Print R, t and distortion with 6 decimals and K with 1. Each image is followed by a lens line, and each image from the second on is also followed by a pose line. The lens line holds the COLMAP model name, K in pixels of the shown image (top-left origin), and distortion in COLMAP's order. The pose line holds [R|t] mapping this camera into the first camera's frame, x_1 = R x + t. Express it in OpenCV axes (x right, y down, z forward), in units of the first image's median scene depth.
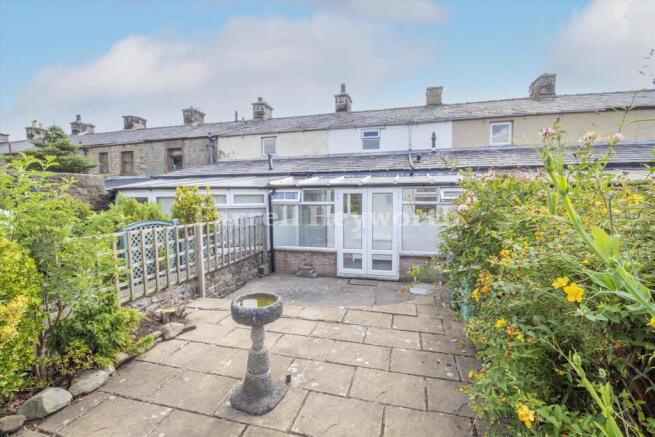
lens RADIAL K [[306.9, 0, 326.6], [0, 306.9, 218.5], [0, 0, 1]] dist [-0.016262, -0.001302]
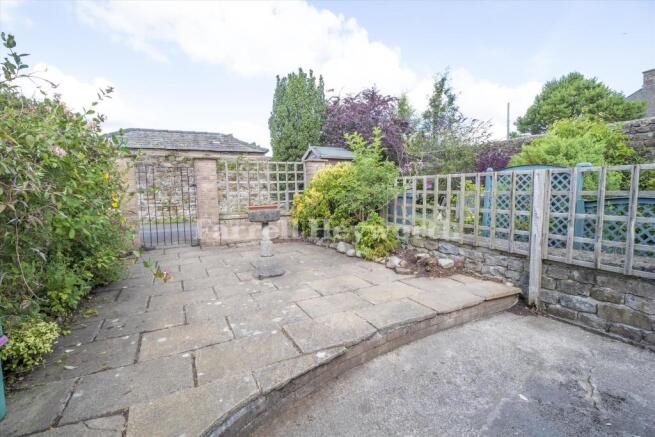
lens RADIAL K [[306.9, 0, 326.7], [0, 306.9, 217.9], [0, 0, 1]] dist [-0.016262, -0.001302]
pose [[-0.751388, 0.082265, -0.654713, 0.418497], [-0.031328, 0.986632, 0.159925, 0.031424], [0.659117, 0.140676, -0.738766, 1.727951]]
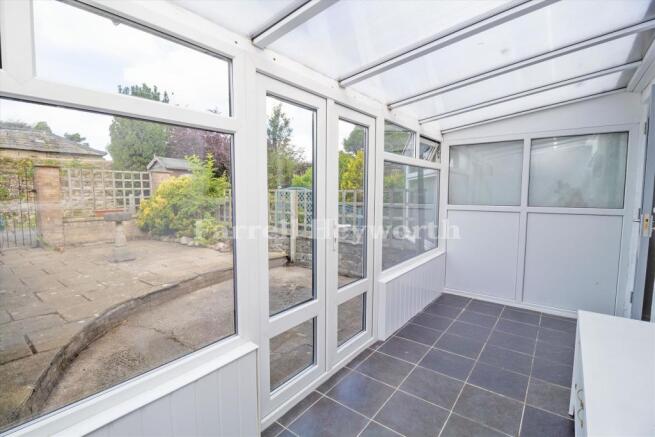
lens RADIAL K [[306.9, 0, 330.5], [0, 306.9, 219.7], [0, 0, 1]] dist [-0.016262, -0.001302]
pose [[-0.375575, 0.087460, -0.922656, 0.861339], [-0.079771, 0.988792, 0.126201, -0.050423], [0.923352, 0.121000, -0.364389, 2.280771]]
